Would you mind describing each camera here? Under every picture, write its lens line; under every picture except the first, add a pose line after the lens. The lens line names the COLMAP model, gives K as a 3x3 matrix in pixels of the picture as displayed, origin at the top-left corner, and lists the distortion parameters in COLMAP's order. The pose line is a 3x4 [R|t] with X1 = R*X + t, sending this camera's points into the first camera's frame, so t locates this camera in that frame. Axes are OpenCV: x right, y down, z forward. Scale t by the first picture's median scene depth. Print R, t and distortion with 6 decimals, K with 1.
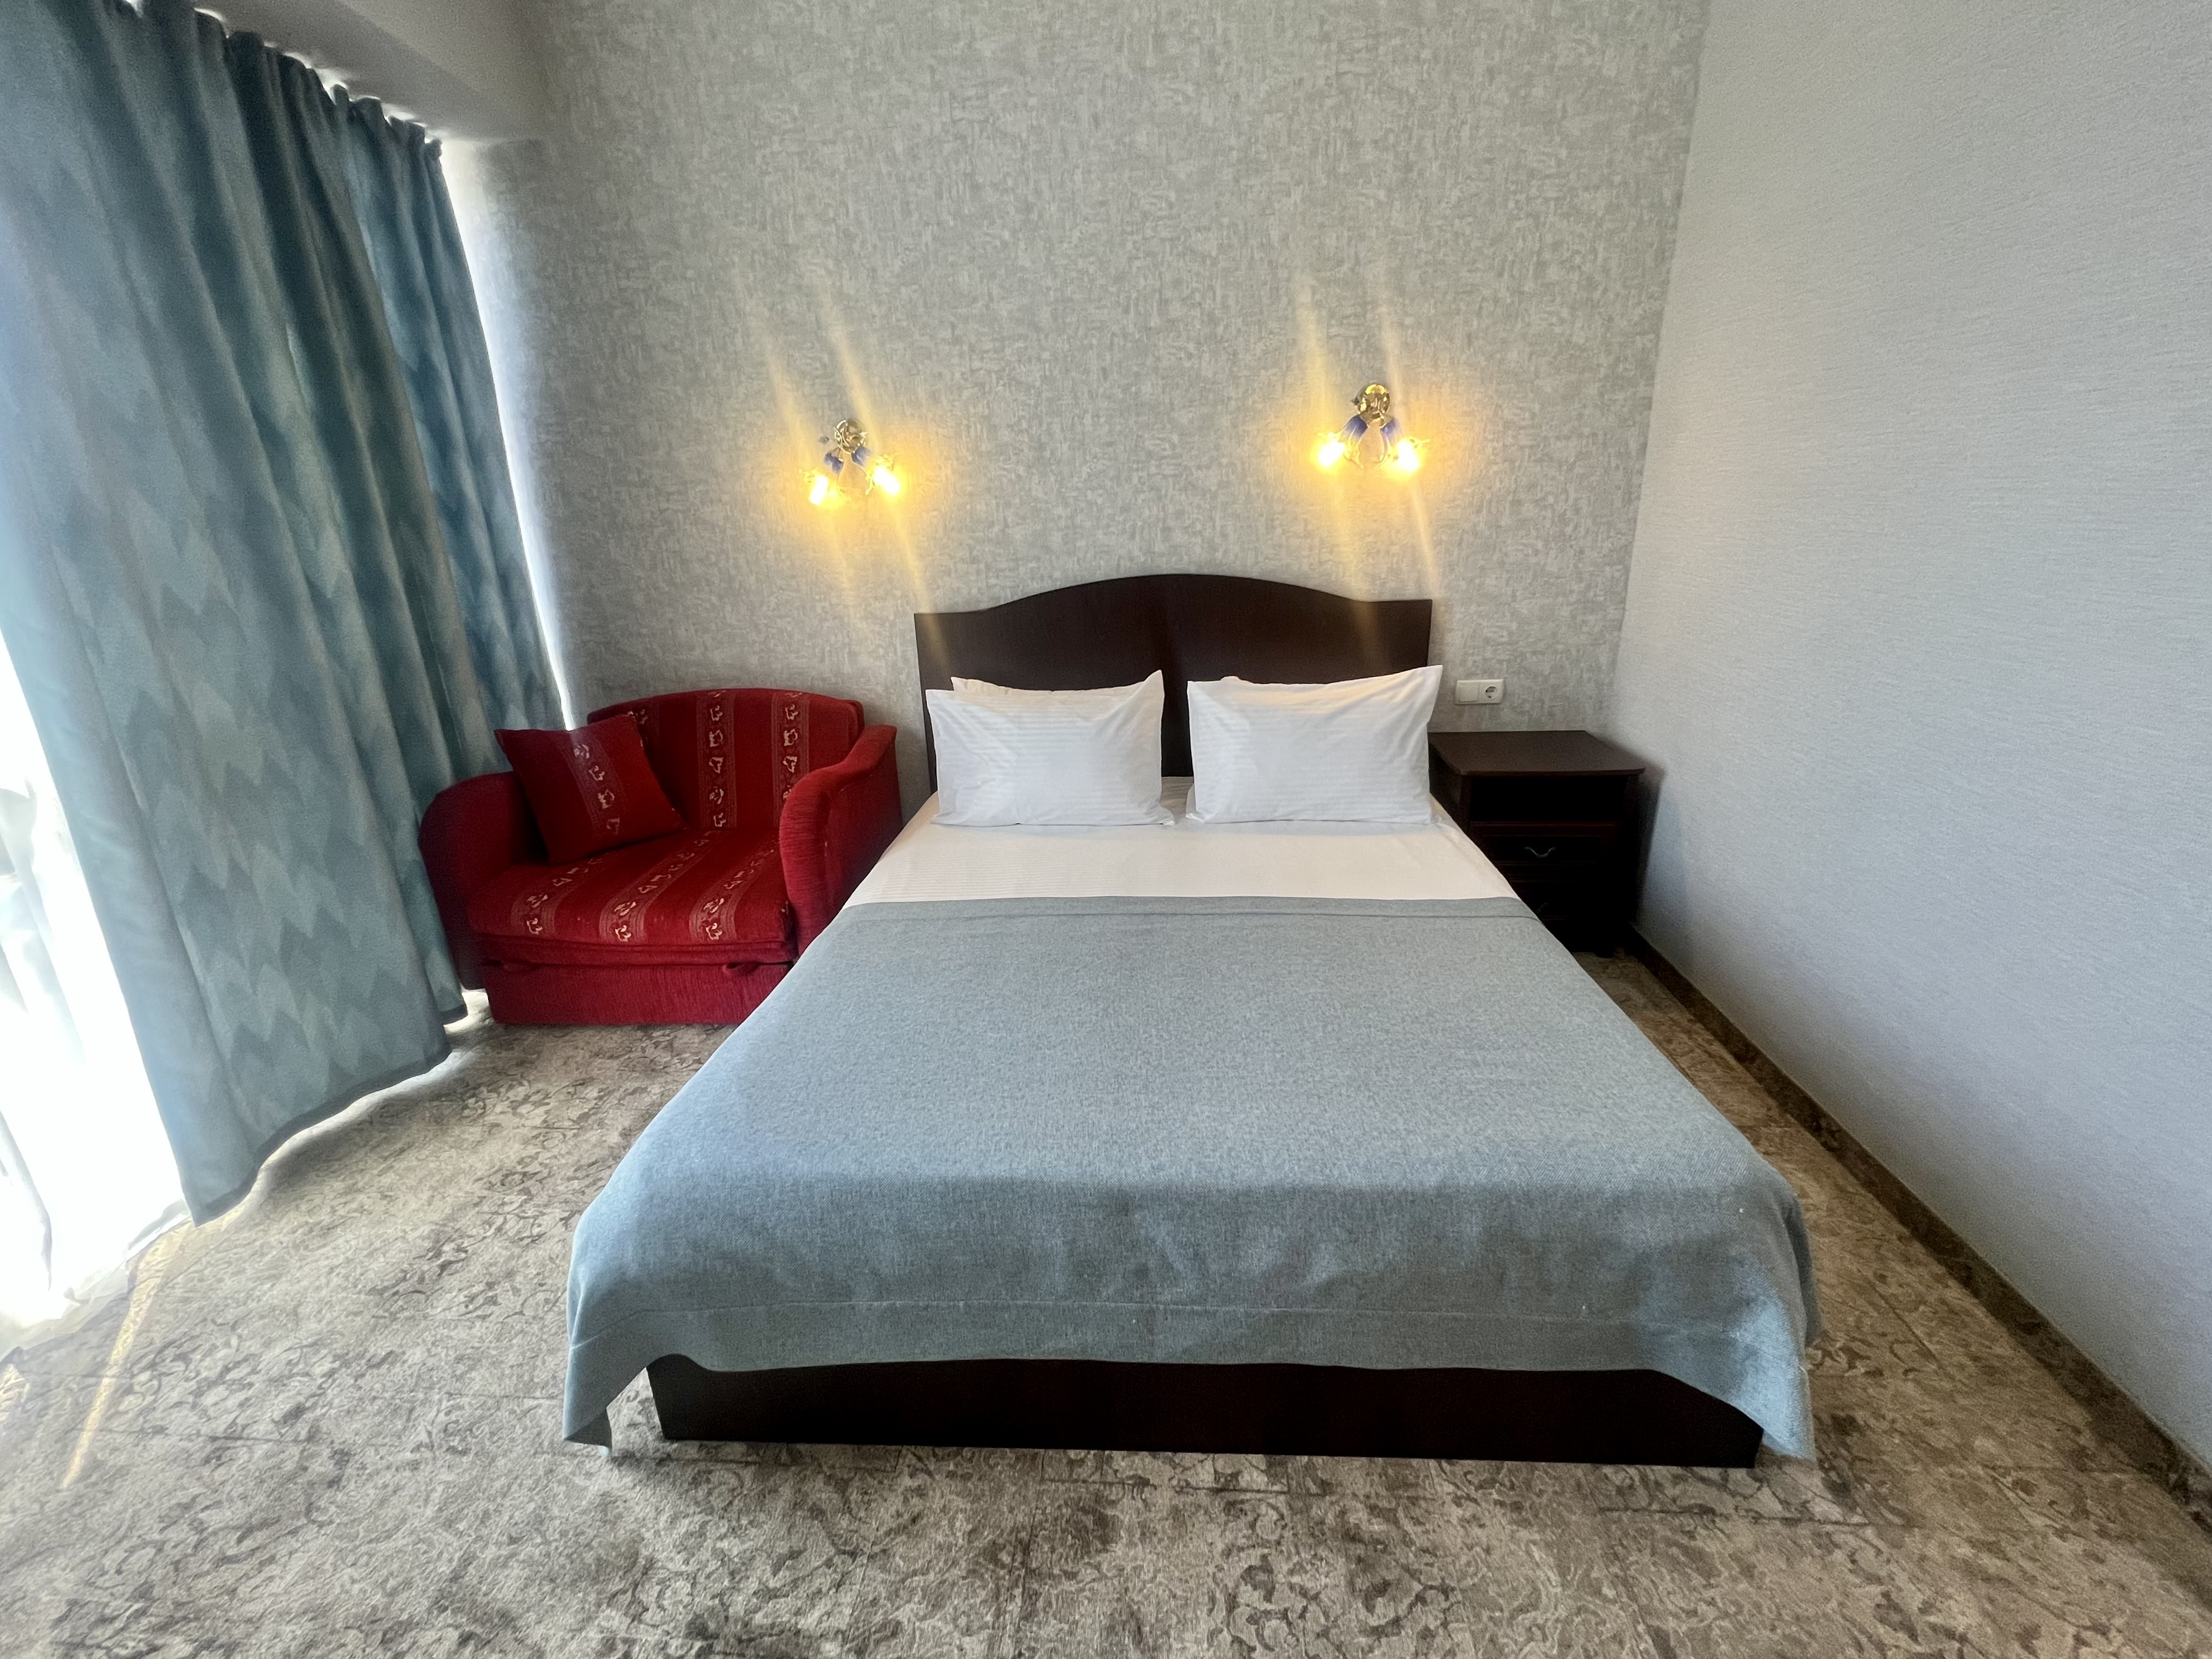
lens RADIAL K [[928.2, 0, 1106.0], [0, 928.2, 829.5], [0, 0, 1]] dist [-0.001305, -0.000070]
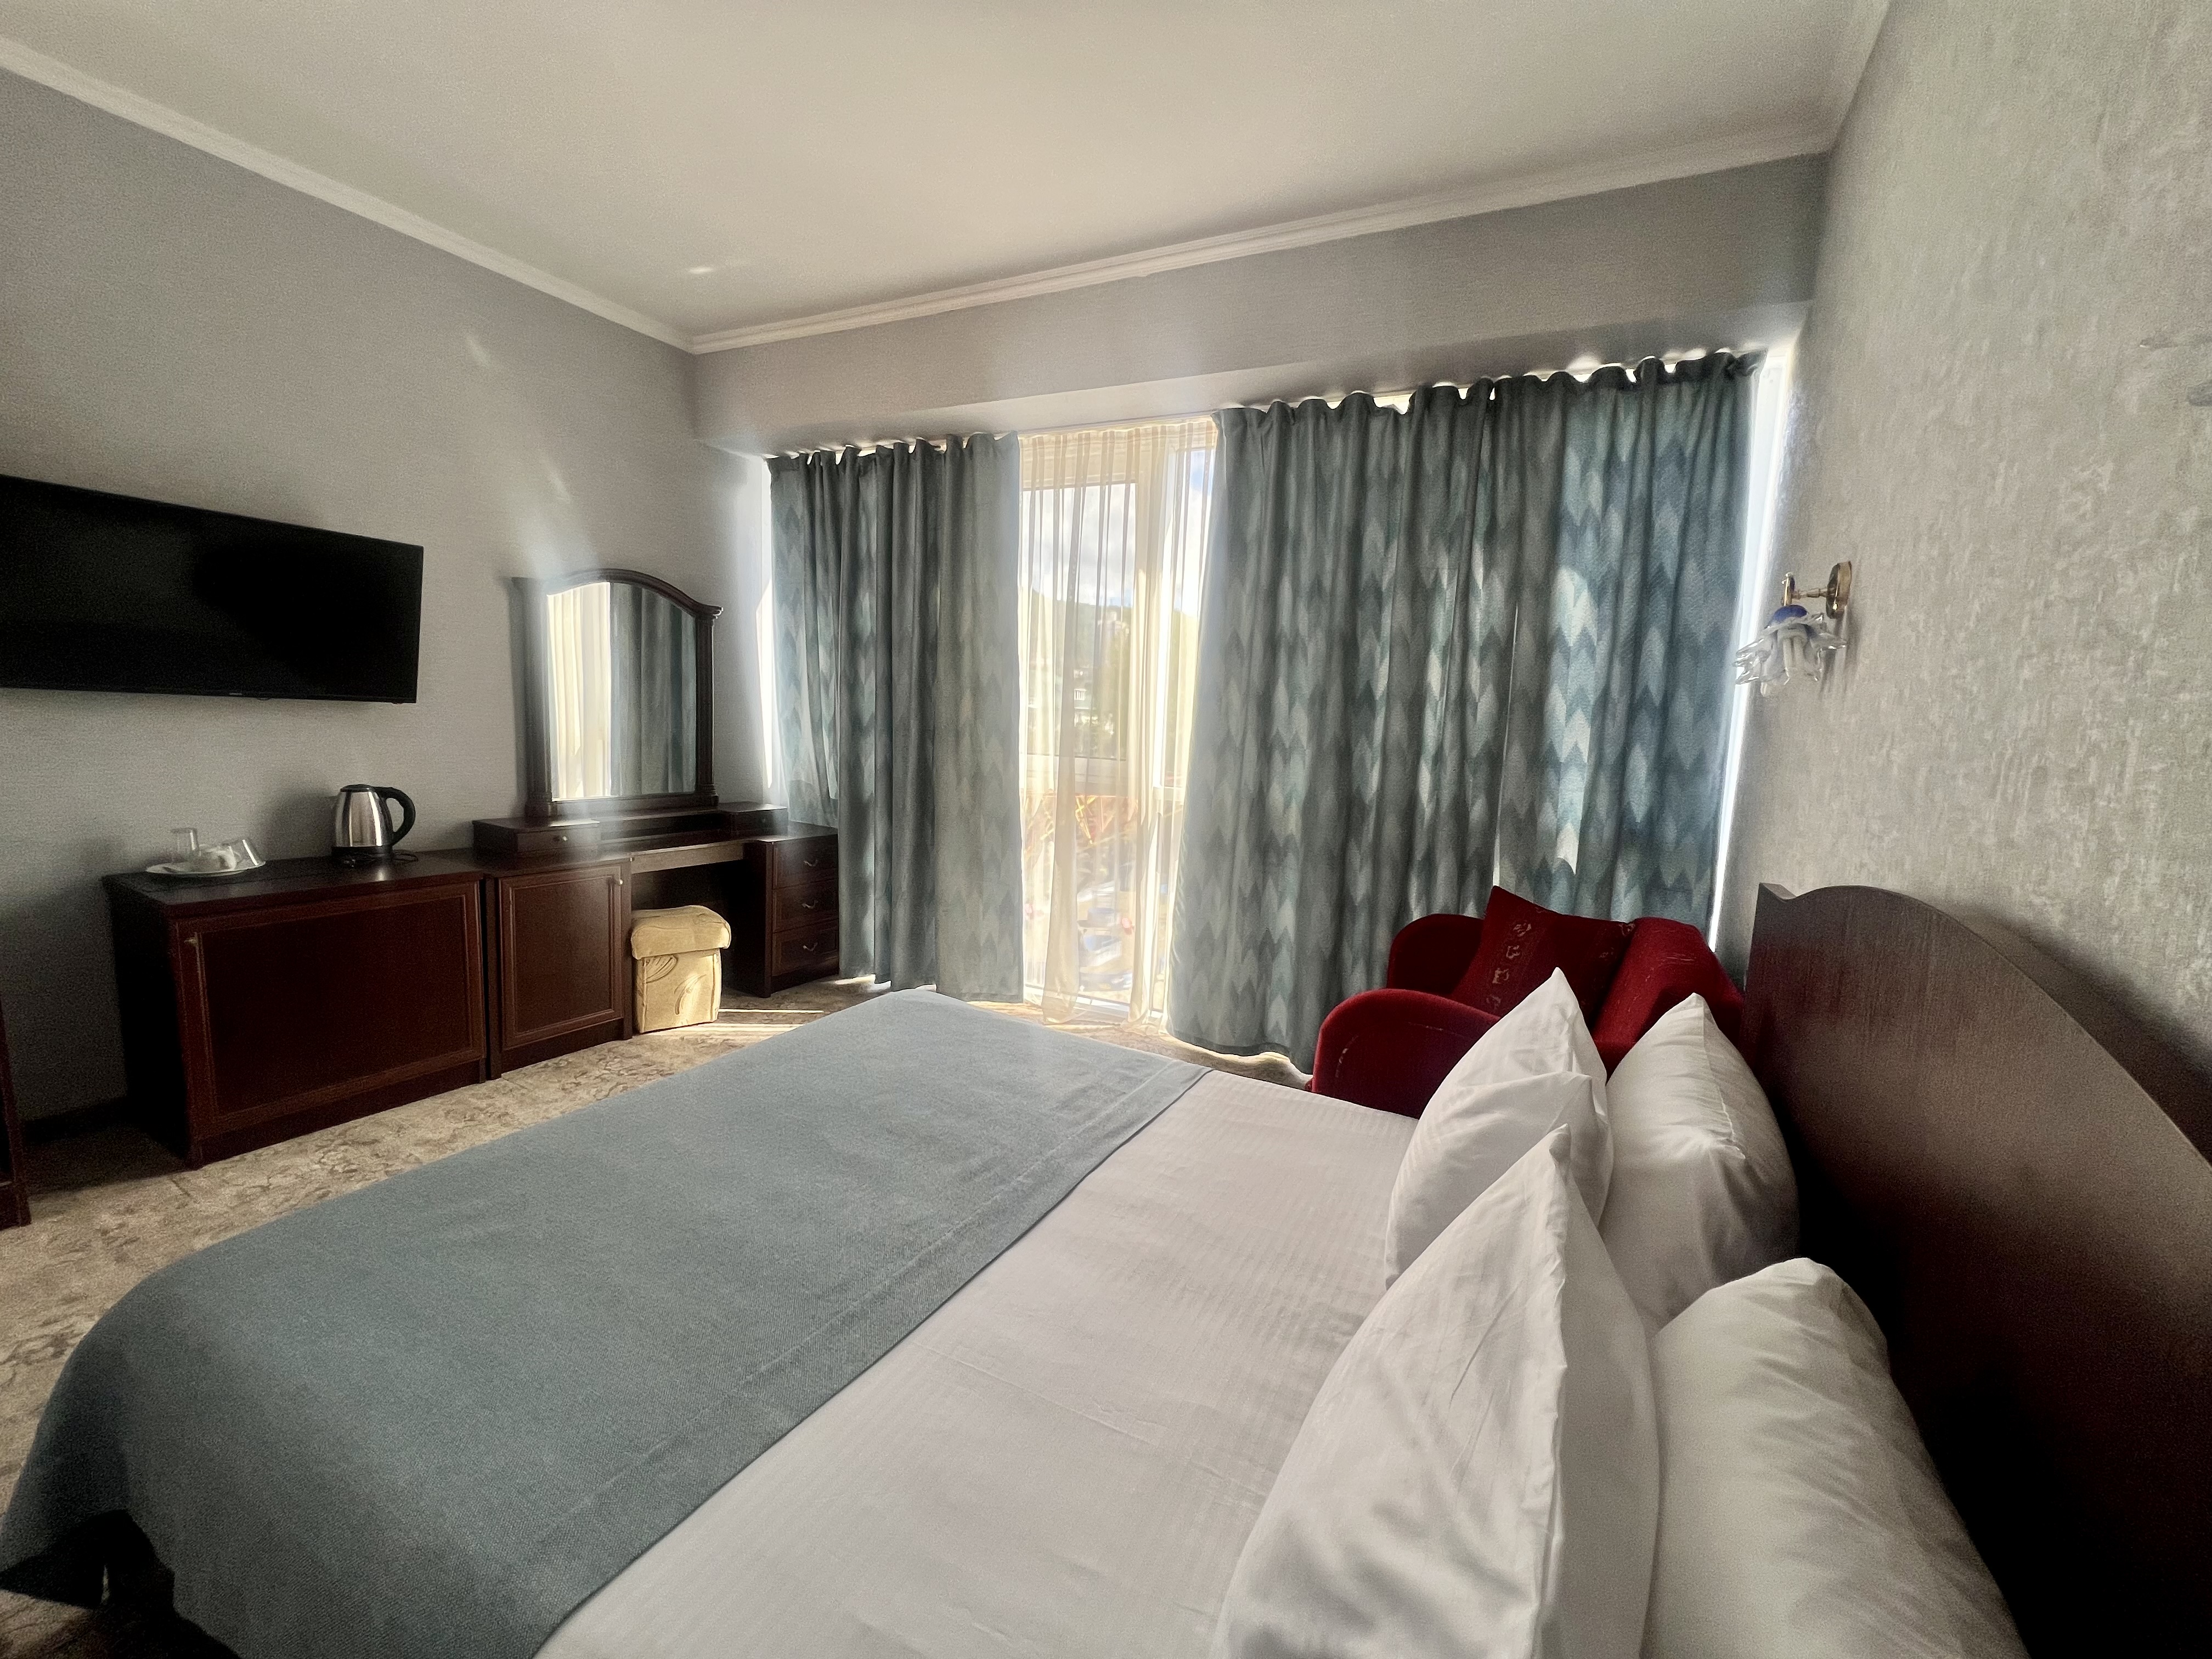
lens RADIAL K [[928.1, 0, 1106.0], [0, 928.1, 829.5], [0, 0, 1]] dist [-0.001305, -0.000070]
pose [[-0.441824, 0.118332, -0.889263, 0.513813], [-0.329146, 0.900750, 0.283394, -0.318213], [0.834539, 0.417908, -0.359024, 0.942954]]
